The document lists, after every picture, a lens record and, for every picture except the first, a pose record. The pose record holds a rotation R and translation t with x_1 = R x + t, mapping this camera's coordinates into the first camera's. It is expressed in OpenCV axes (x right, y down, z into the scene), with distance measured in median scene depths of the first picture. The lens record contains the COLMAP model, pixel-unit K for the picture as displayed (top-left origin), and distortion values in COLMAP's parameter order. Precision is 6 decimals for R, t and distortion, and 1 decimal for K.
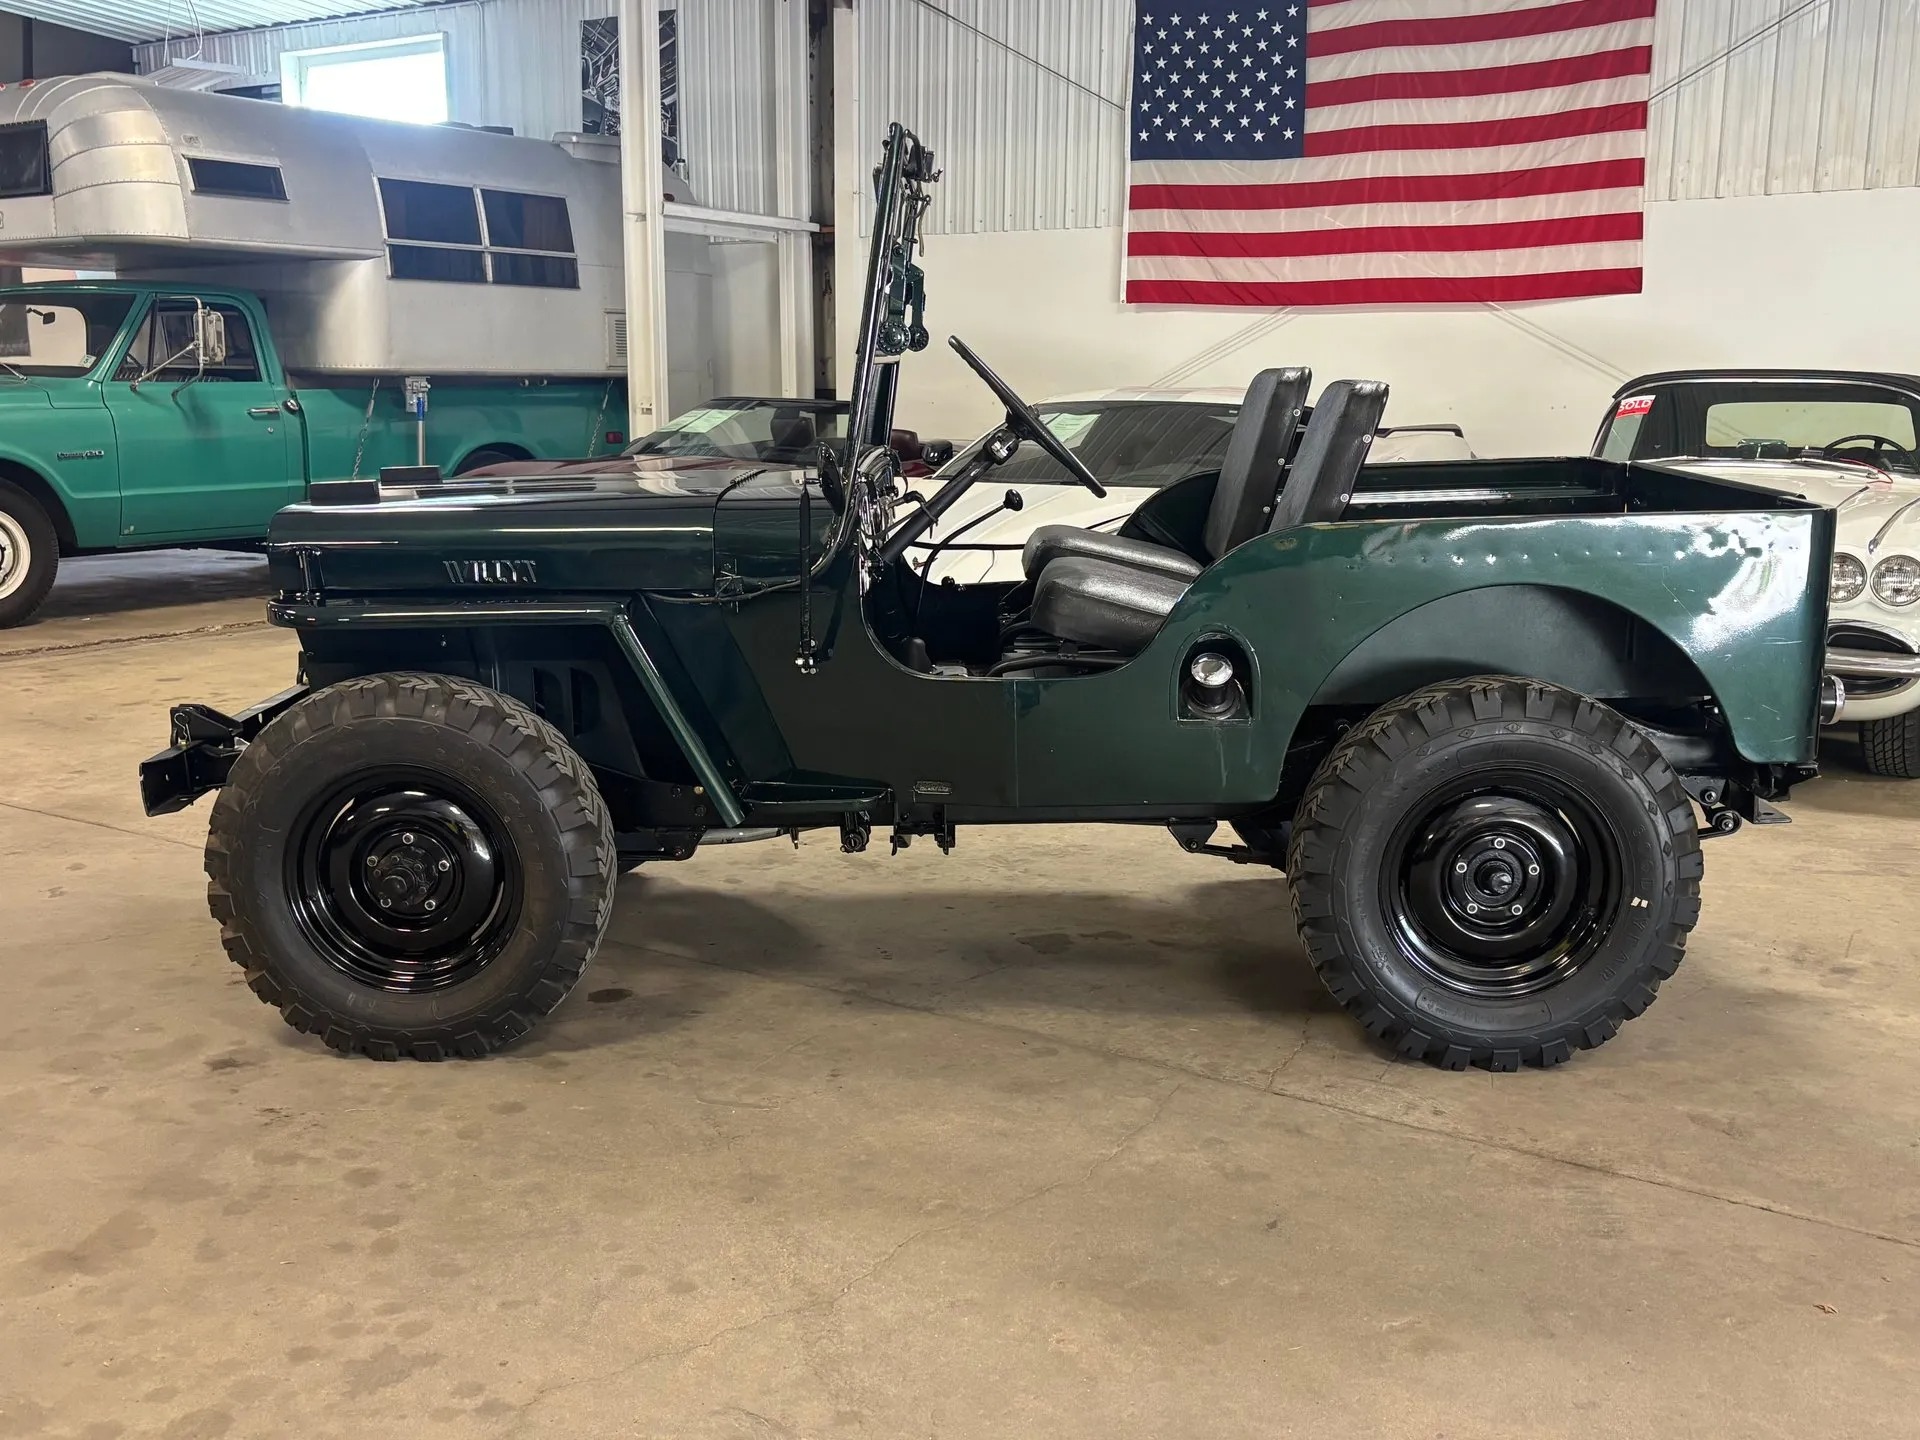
lens RADIAL K [[1927.1, 0, 959.3], [0, 1927.1, 695.7], [0, 0, 1]] dist [0.057234, -0.010775]
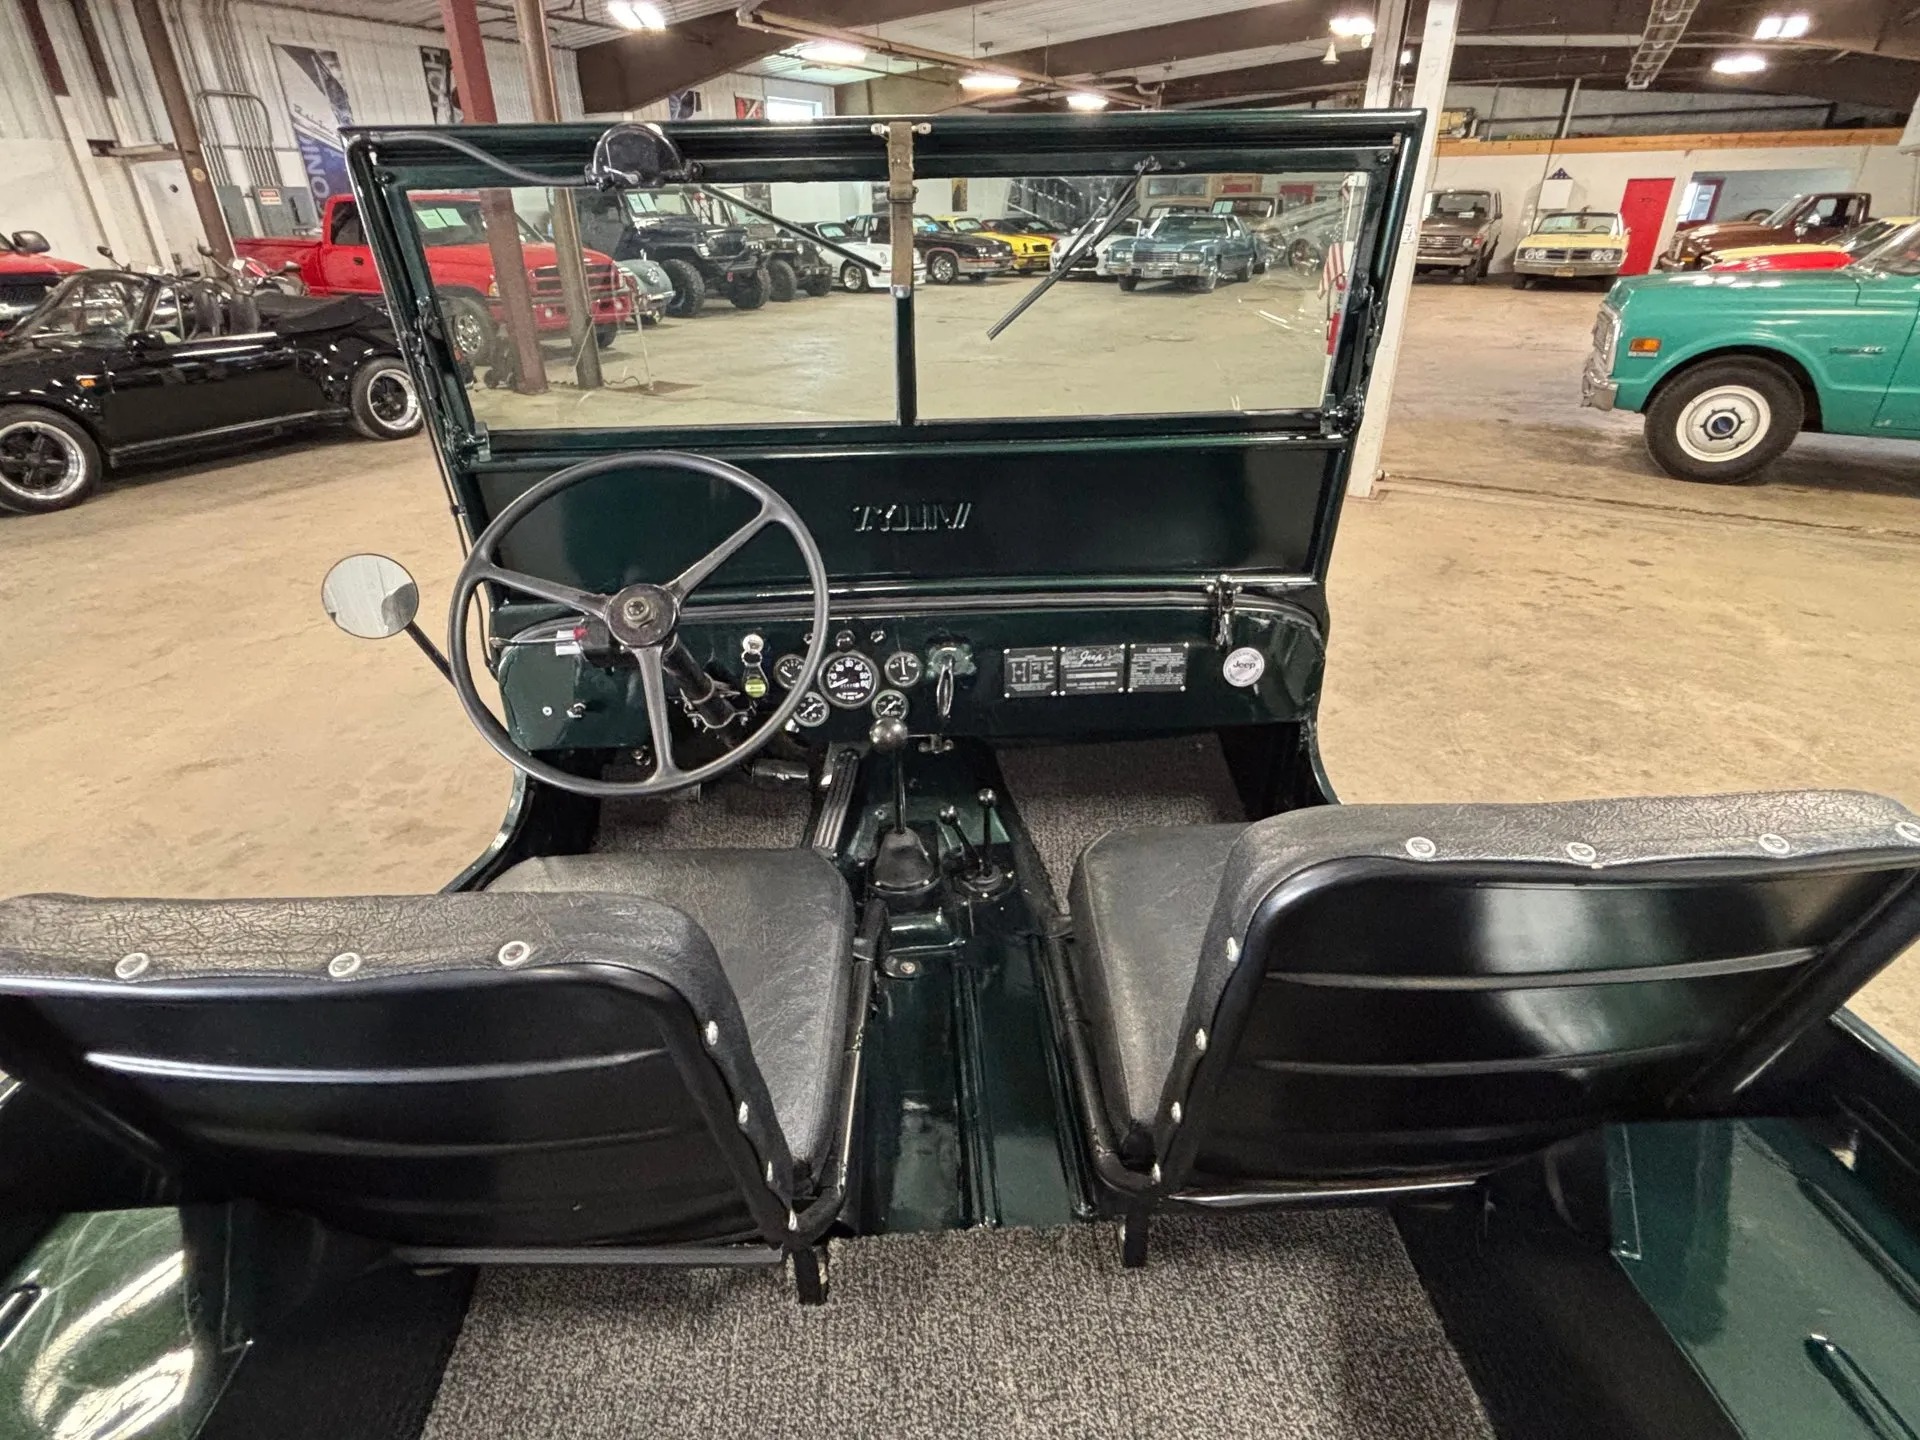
lens RADIAL K [[995.8, 0, 945.1], [0, 995.8, 724.5], [0, 0, 1]] dist [-0.031616, 0.016654]
pose [[0.040989, 0.464973, -0.884376, 0.146818], [-0.150896, 0.877848, 0.454547, -0.114205], [0.987699, 0.114817, 0.106145, 0.441706]]
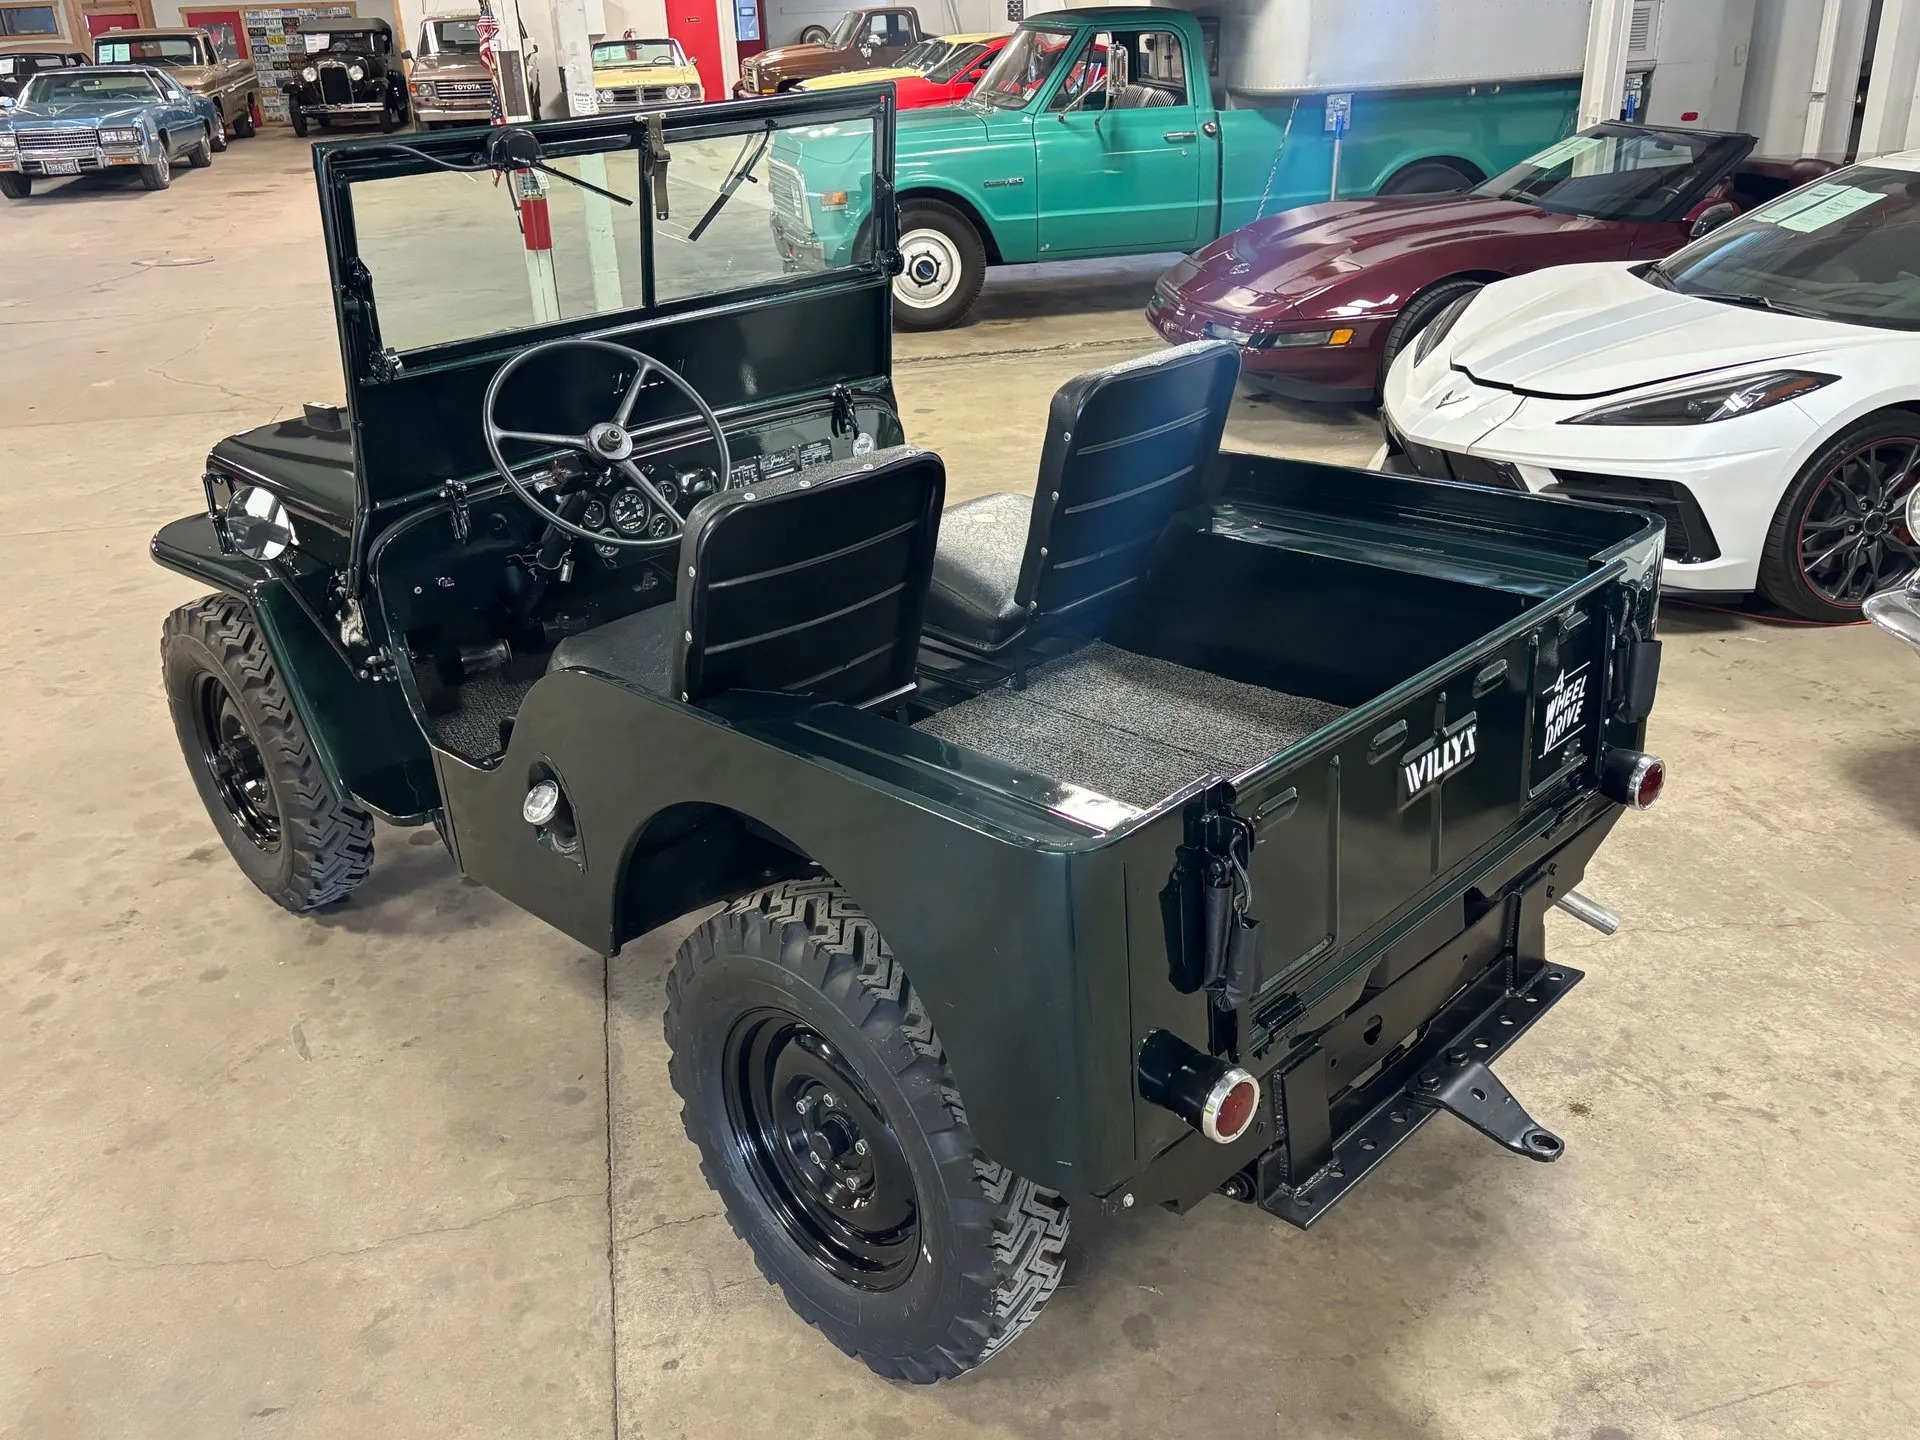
lens RADIAL K [[1687.2, 0, 964.0], [0, 1687.2, 704.7], [0, 0, 1]] dist [0.019190, 0.002800]
pose [[0.703131, 0.251611, -0.665056, 0.294885], [-0.075754, 0.956485, 0.281777, -0.110244], [0.707014, -0.147745, 0.691594, 0.238470]]
